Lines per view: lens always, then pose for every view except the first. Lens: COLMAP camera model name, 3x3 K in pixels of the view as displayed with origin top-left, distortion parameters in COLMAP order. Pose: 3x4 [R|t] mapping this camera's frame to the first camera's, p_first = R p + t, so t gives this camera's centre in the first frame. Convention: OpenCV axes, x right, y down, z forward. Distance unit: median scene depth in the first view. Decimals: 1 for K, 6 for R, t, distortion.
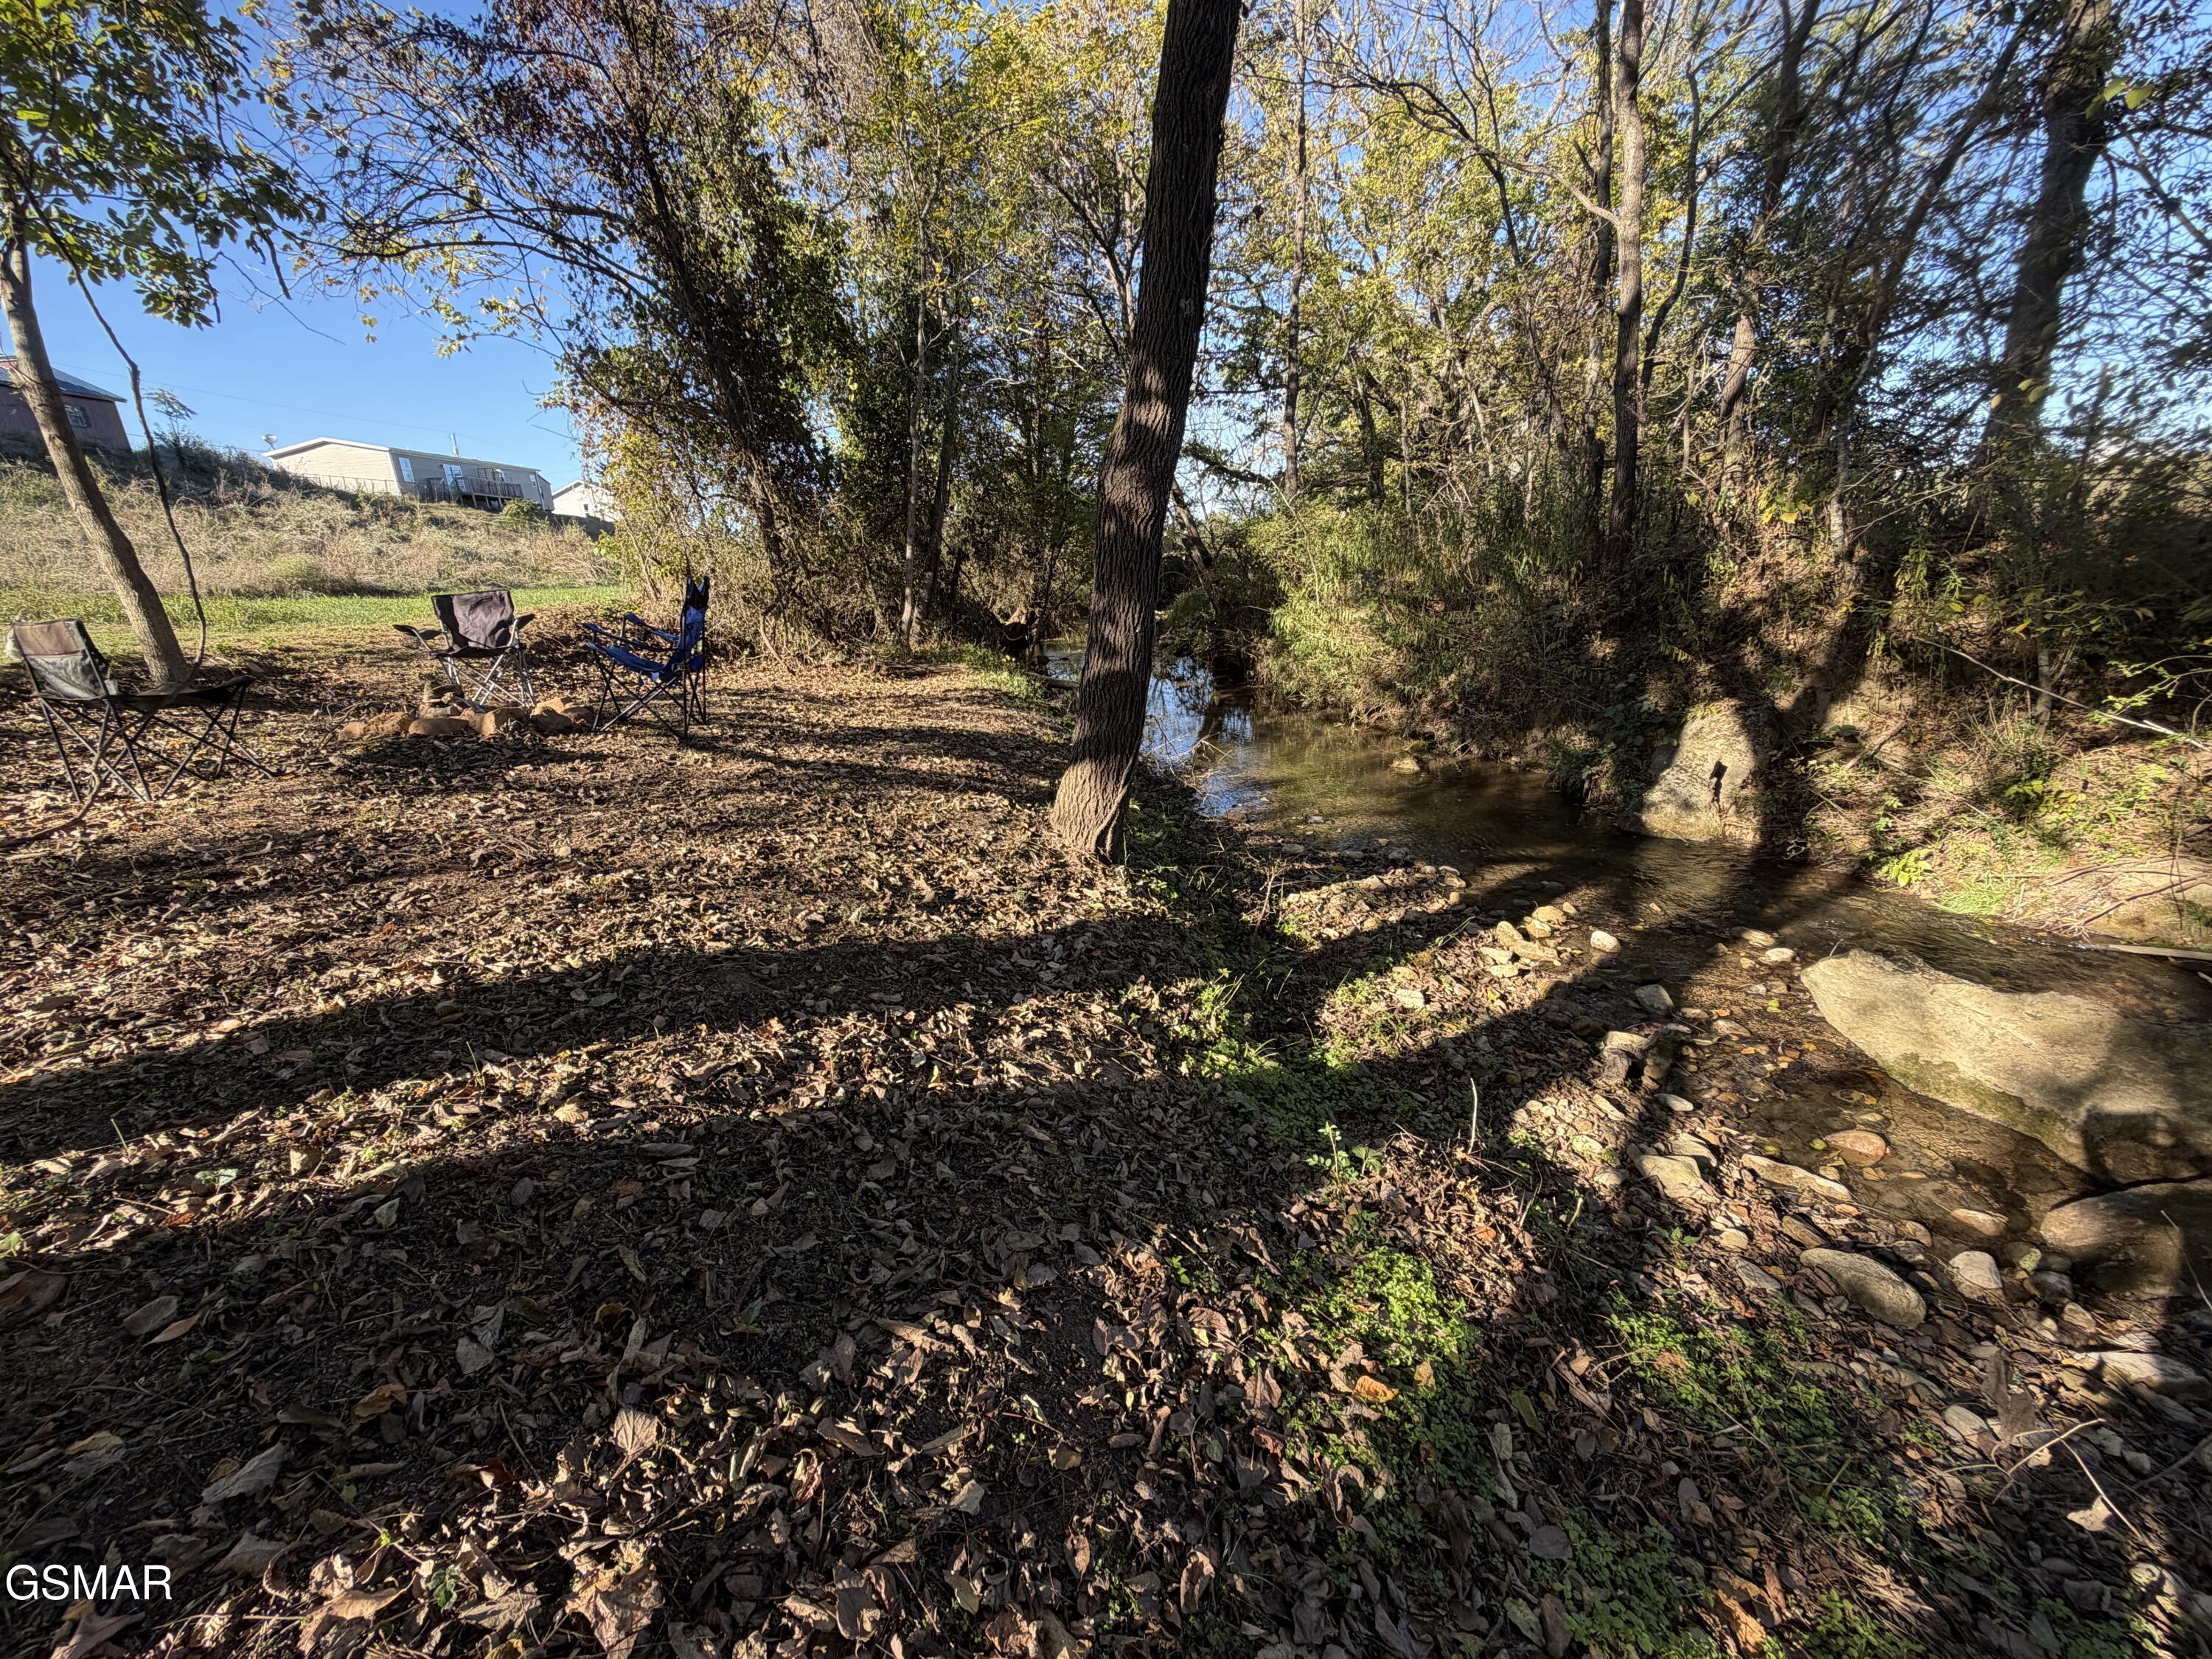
lens RADIAL K [[884.0, 0, 1097.8], [0, 884.0, 826.7], [0, 0, 1]] dist [0.001136, 0.000261]
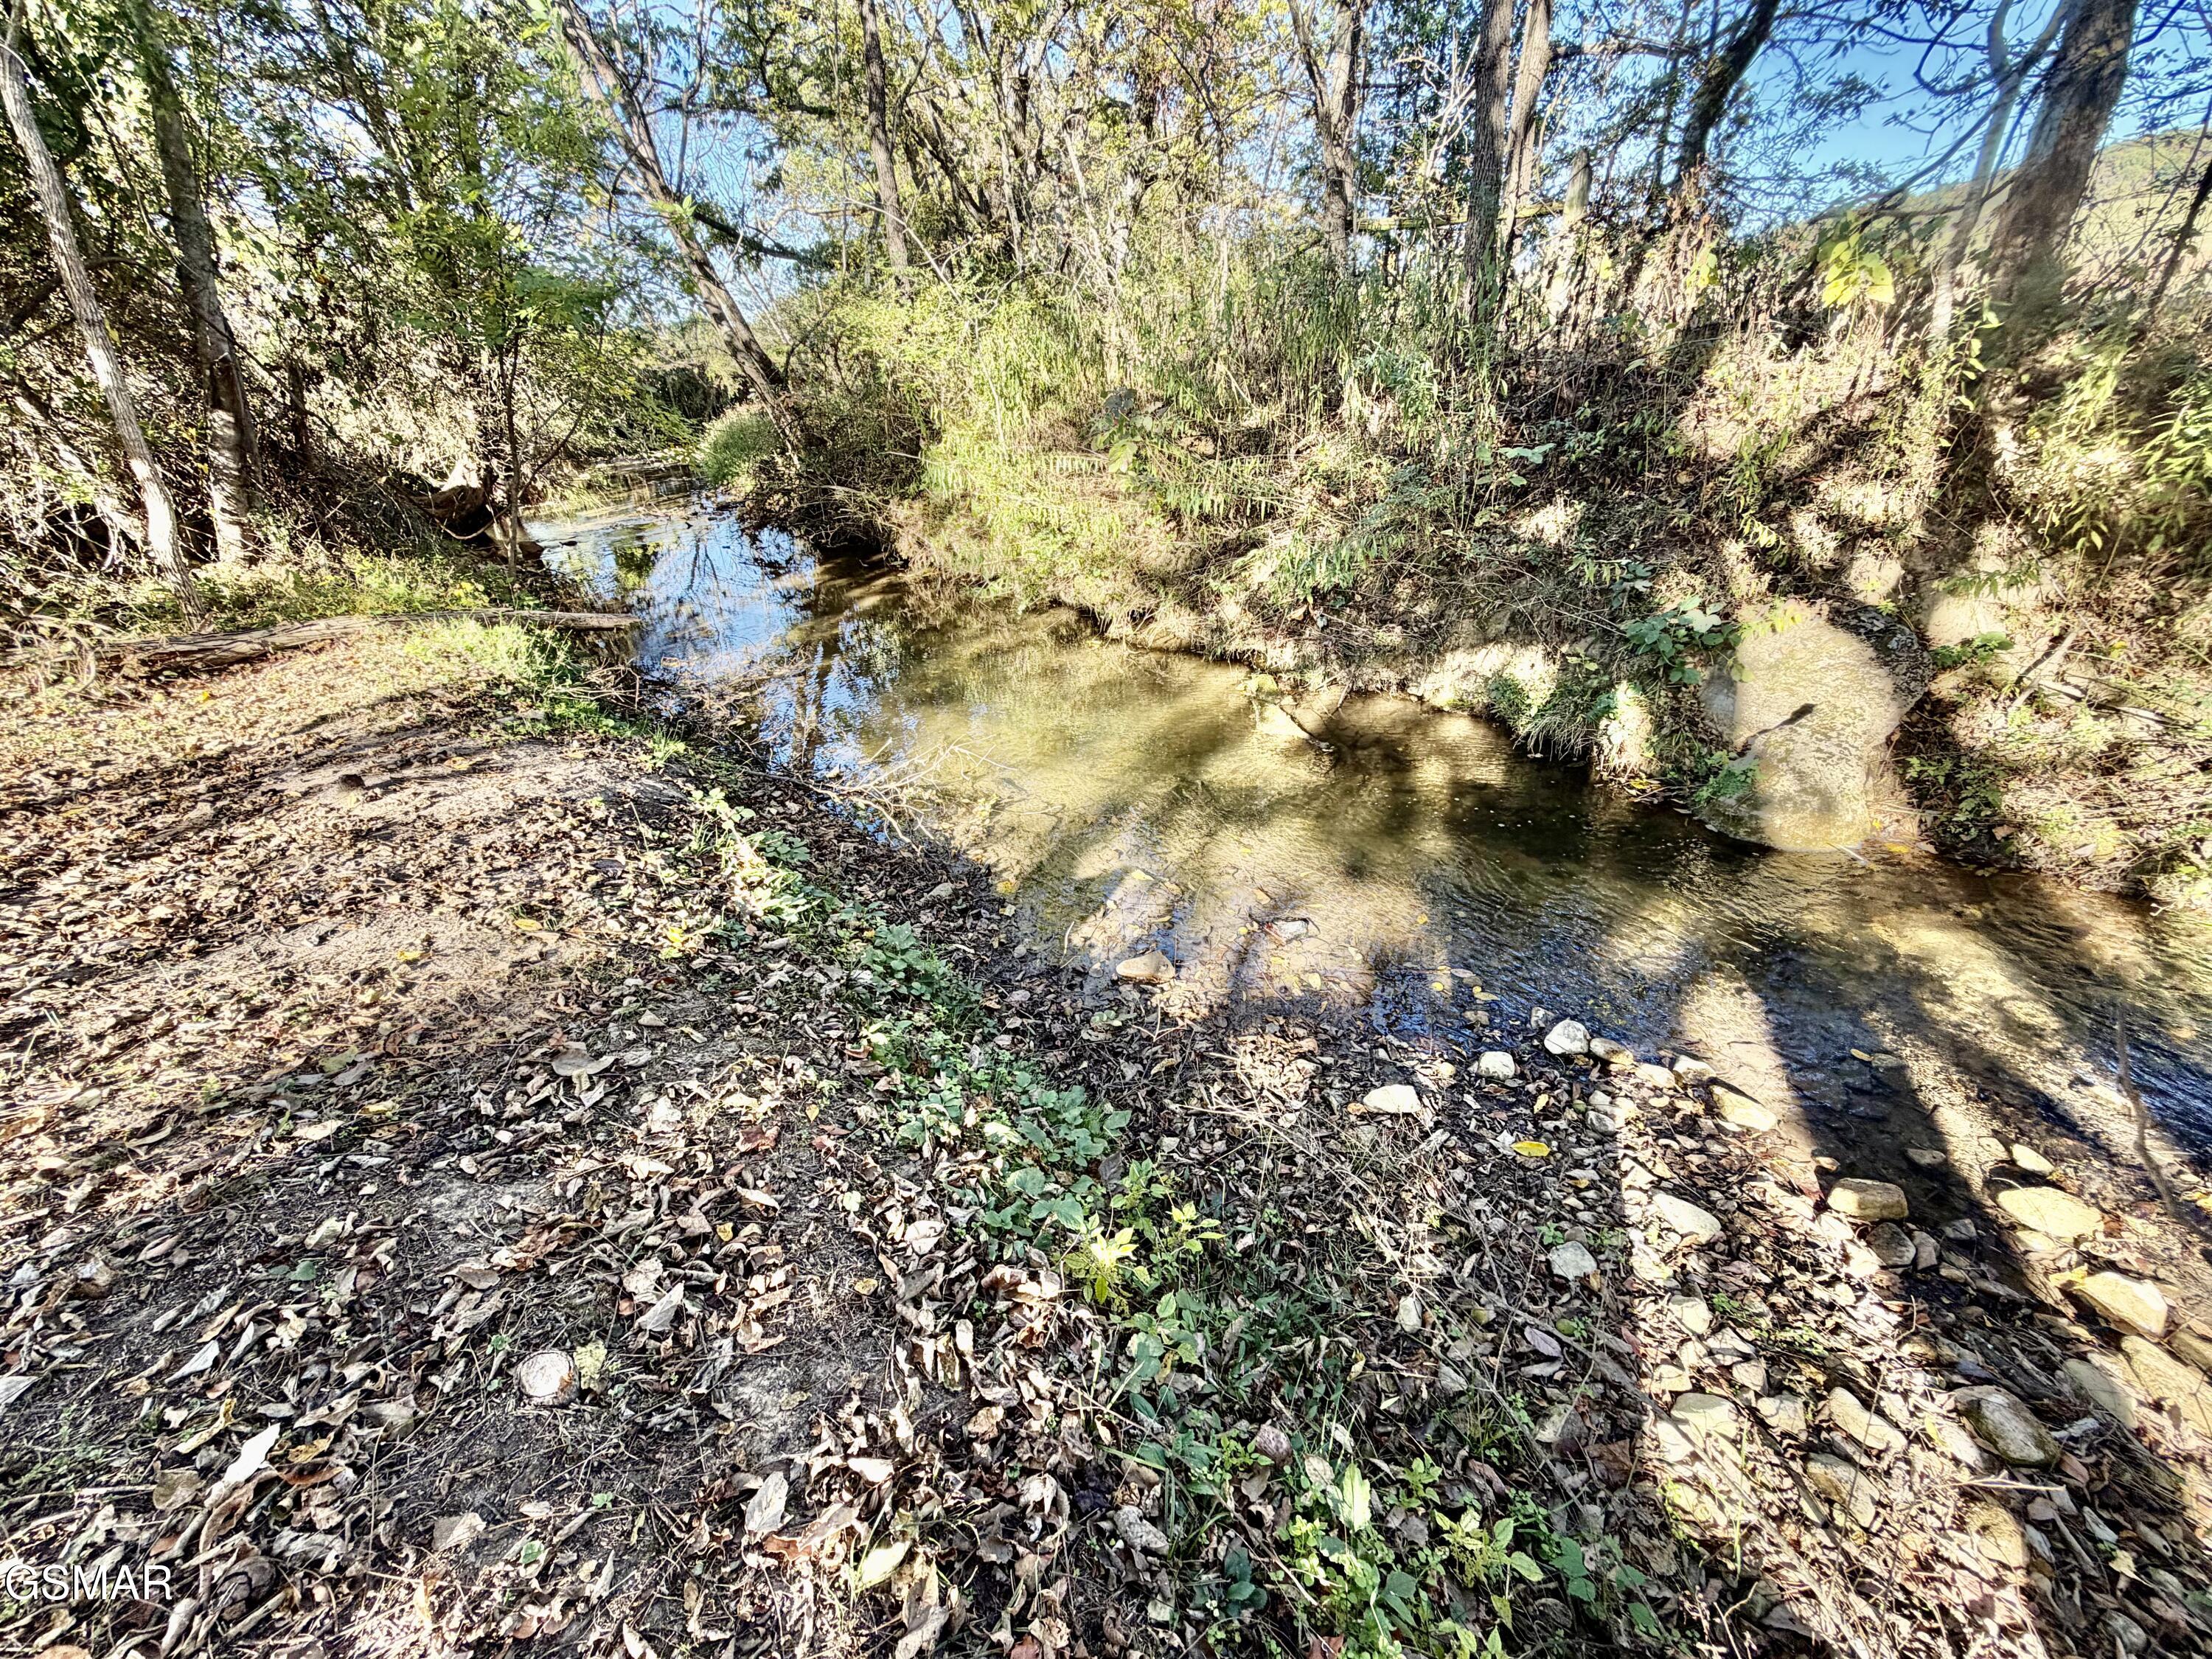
lens RADIAL K [[884.0, 0, 1097.8], [0, 884.0, 826.7], [0, 0, 1]] dist [0.001136, 0.000261]
pose [[0.878231, -0.230559, 0.418989, -0.027409], [0.149232, 0.964487, 0.217932, -0.120269], [-0.454356, -0.128868, 0.881450, 0.377118]]
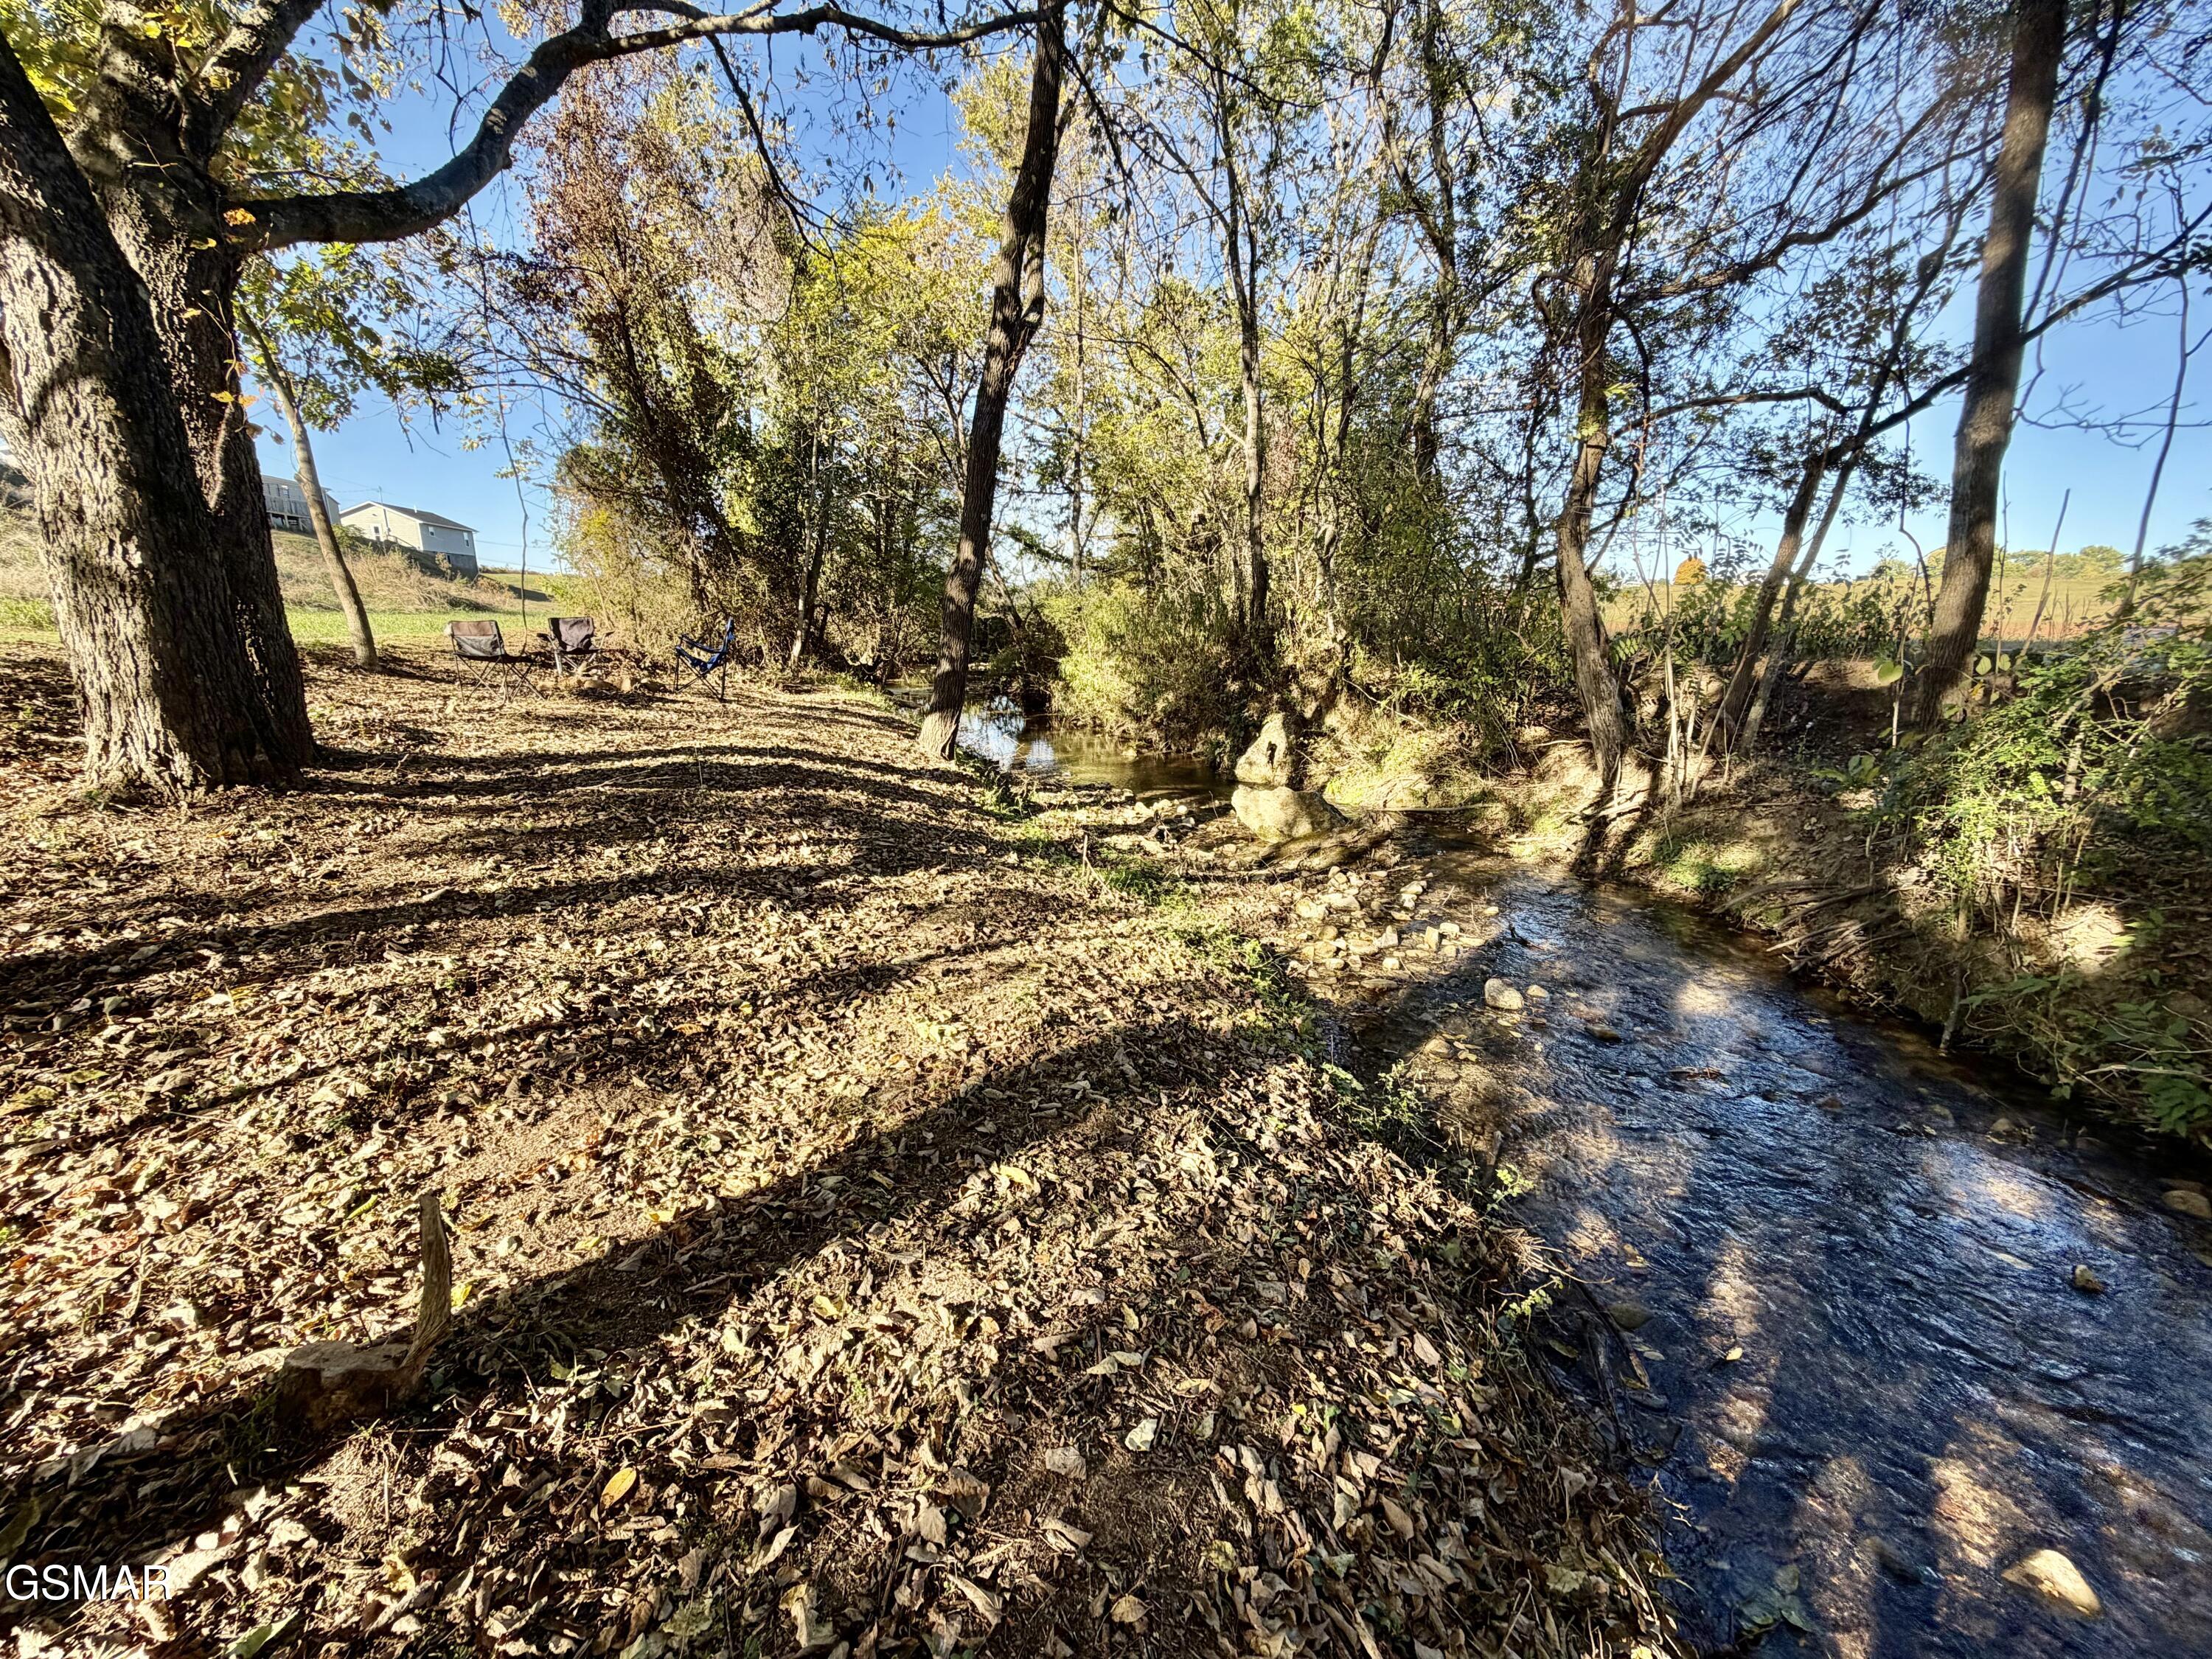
lens RADIAL K [[884.0, 0, 1097.8], [0, 884.0, 826.7], [0, 0, 1]] dist [0.001136, 0.000261]
pose [[0.981319, 0.011964, 0.192017, -0.013718], [0.000277, 0.997976, -0.063595, 0.126563], [-0.192389, 0.062461, 0.979329, -0.432208]]
